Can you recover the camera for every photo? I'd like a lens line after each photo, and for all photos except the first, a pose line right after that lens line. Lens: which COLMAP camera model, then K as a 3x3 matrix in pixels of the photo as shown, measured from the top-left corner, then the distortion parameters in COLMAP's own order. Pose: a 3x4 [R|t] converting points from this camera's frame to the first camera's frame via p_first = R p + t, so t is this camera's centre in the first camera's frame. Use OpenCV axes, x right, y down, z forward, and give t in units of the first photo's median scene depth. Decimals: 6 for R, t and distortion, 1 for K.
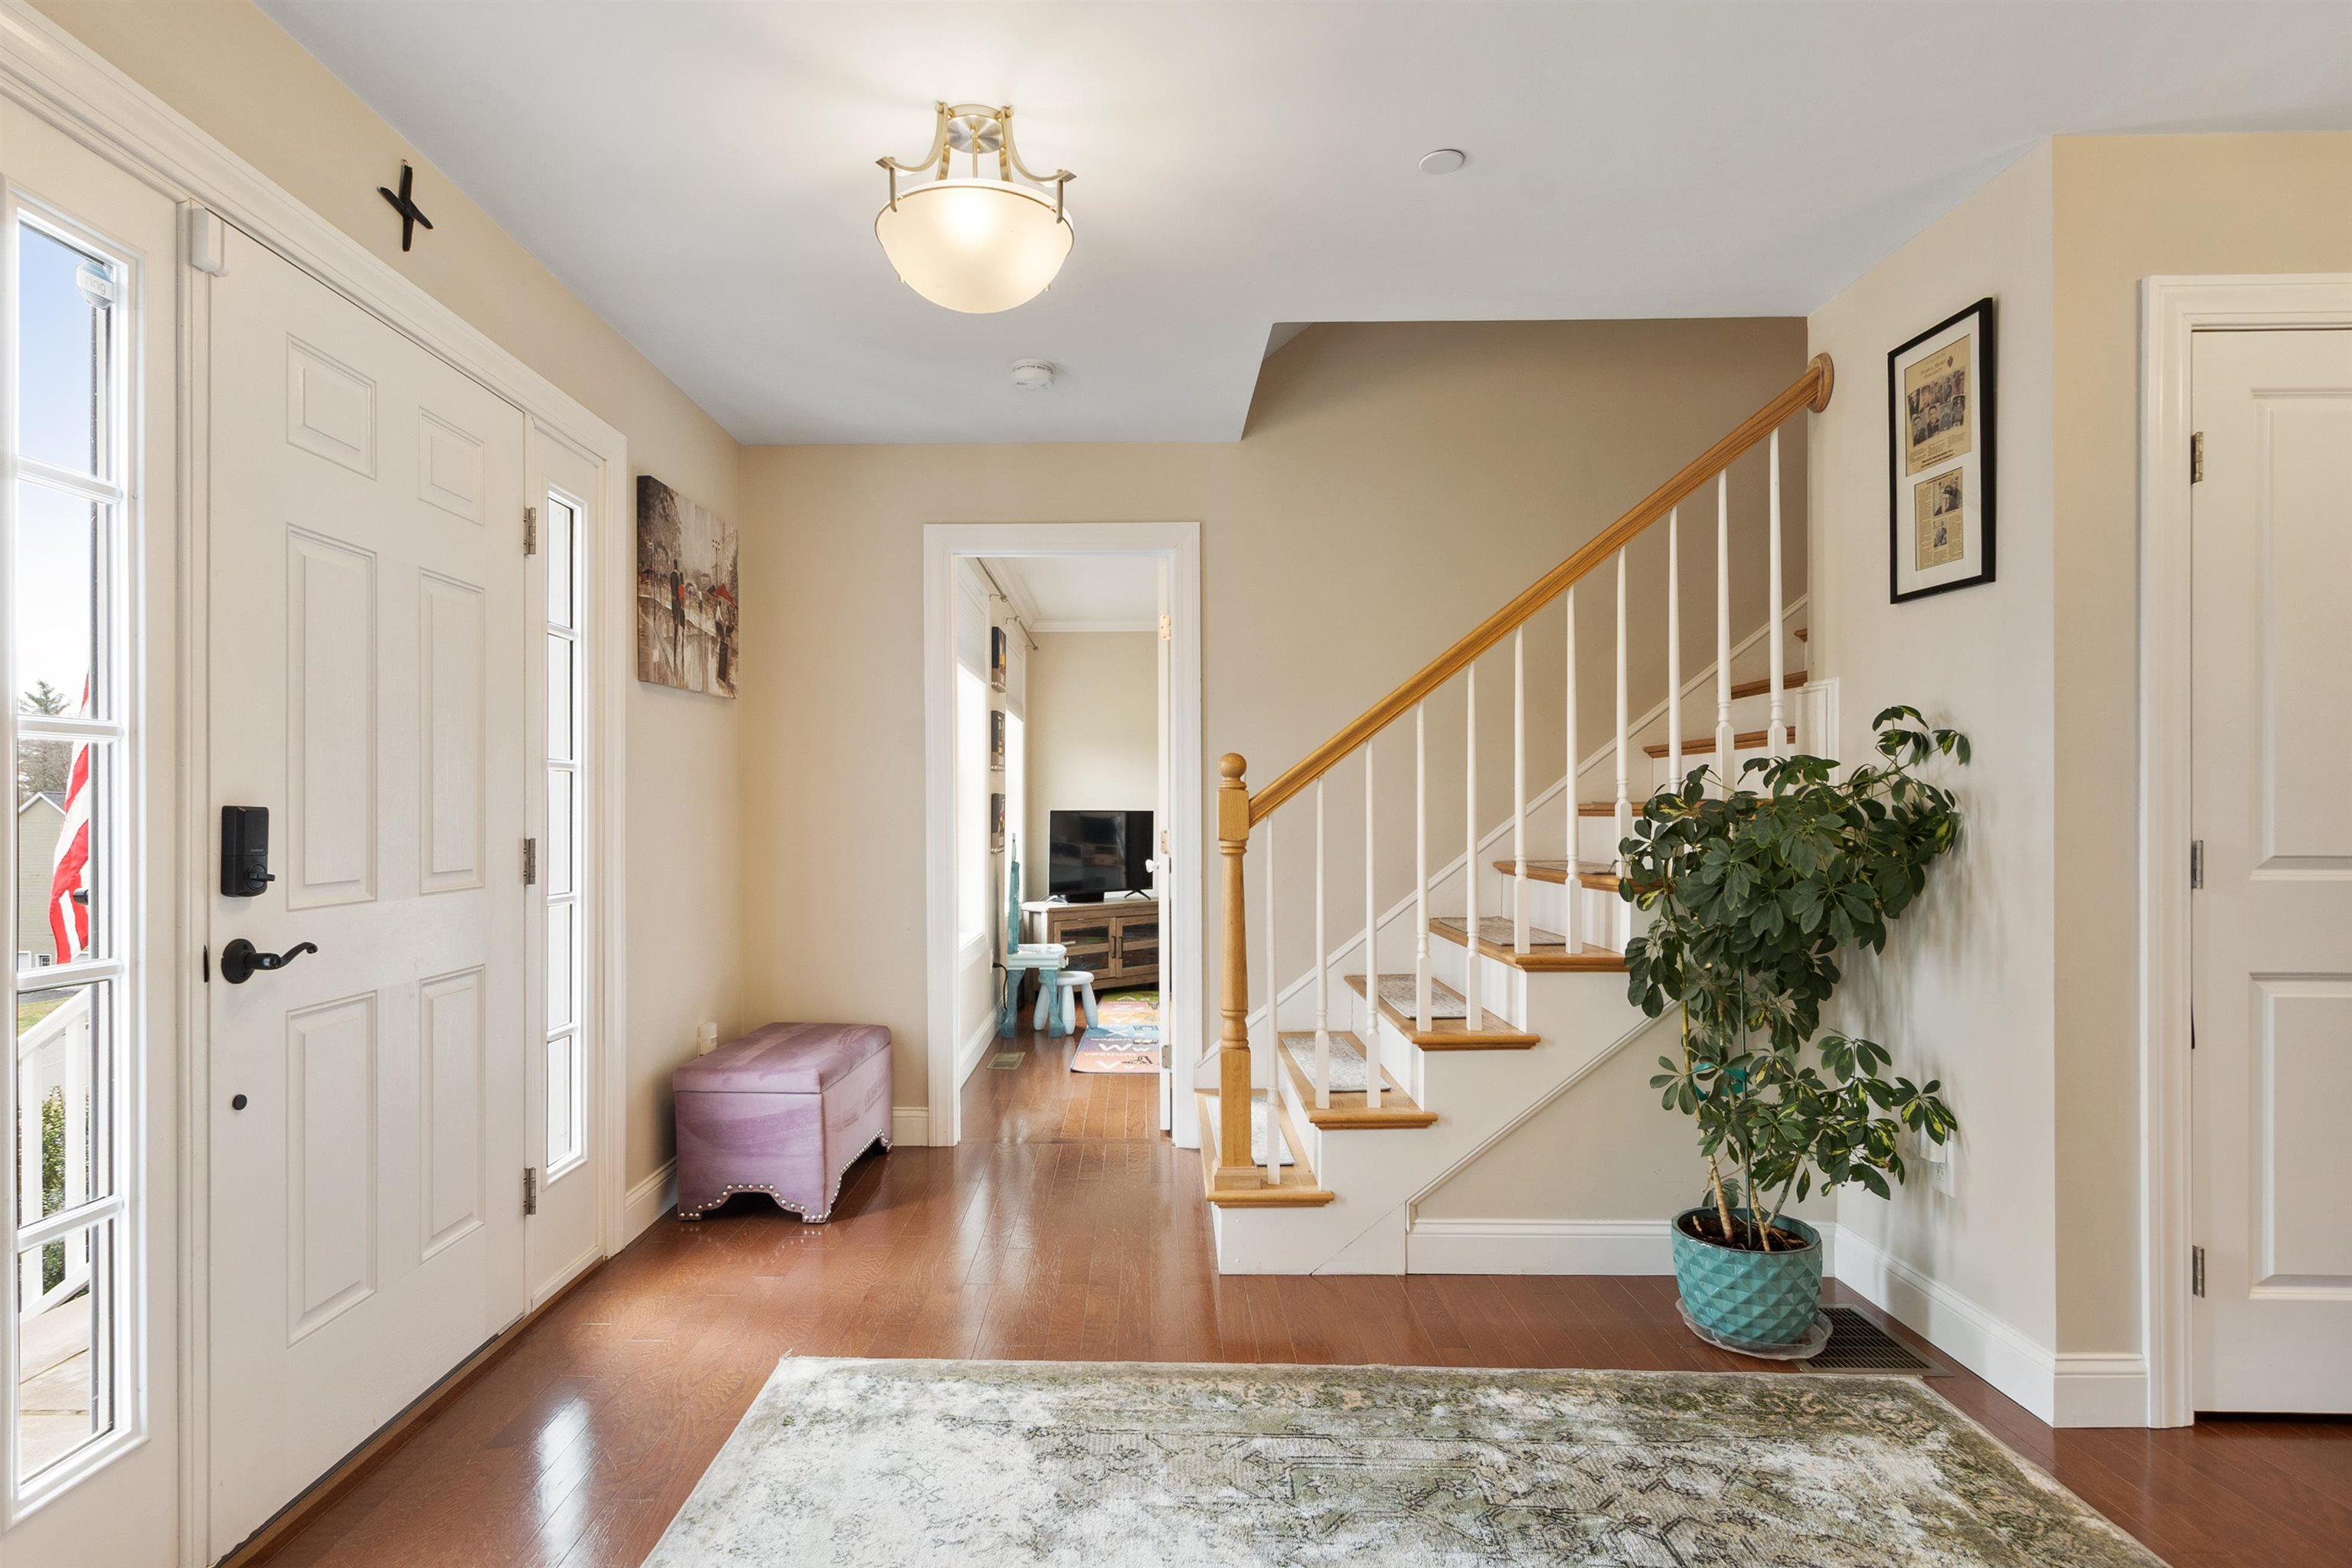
lens RADIAL K [[1166.9, 0, 1172.6], [0, 1166.9, 805.6], [0, 0, 1]] dist [-0.003882, -0.000471]
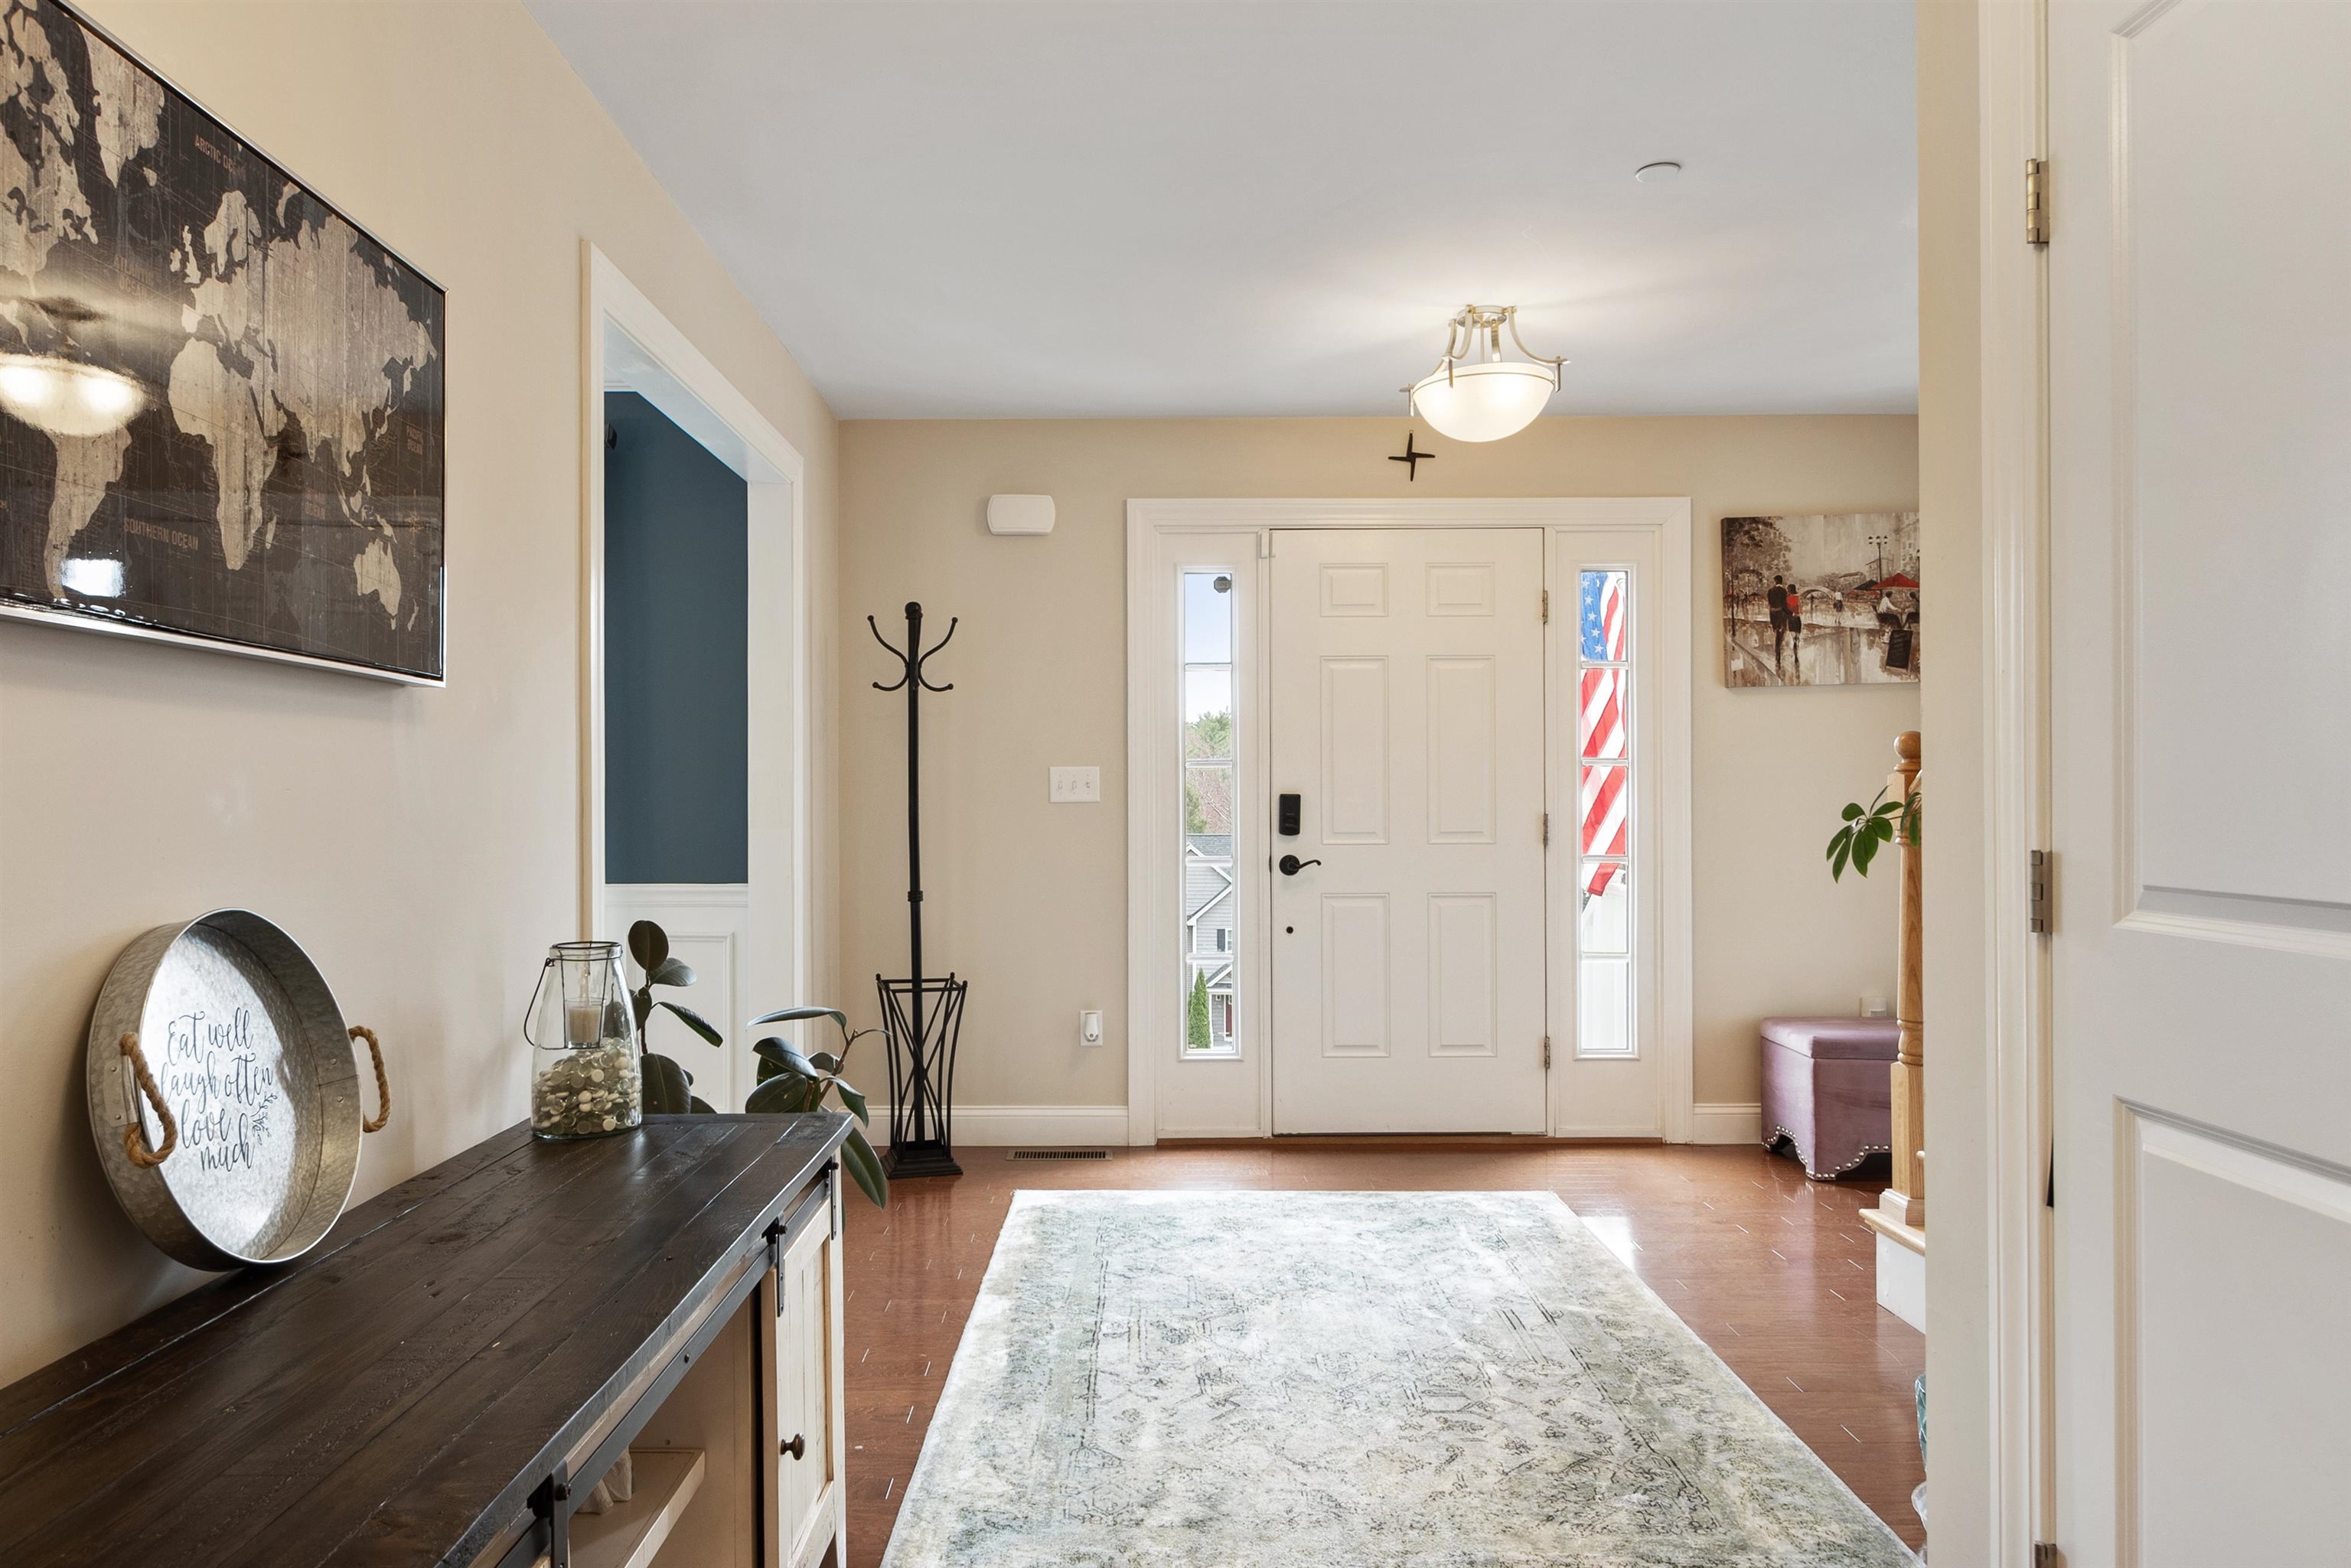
lens RADIAL K [[1519.2, 0, 1171.4], [0, 1519.2, 801.2], [0, 0, 1]] dist [-0.001359, 0.000127]
pose [[0.035964, 0.002663, -0.999350, 1.957303], [0.002469, 0.999993, 0.002753, 0.005309], [0.999350, -0.002566, 0.035957, 0.648350]]
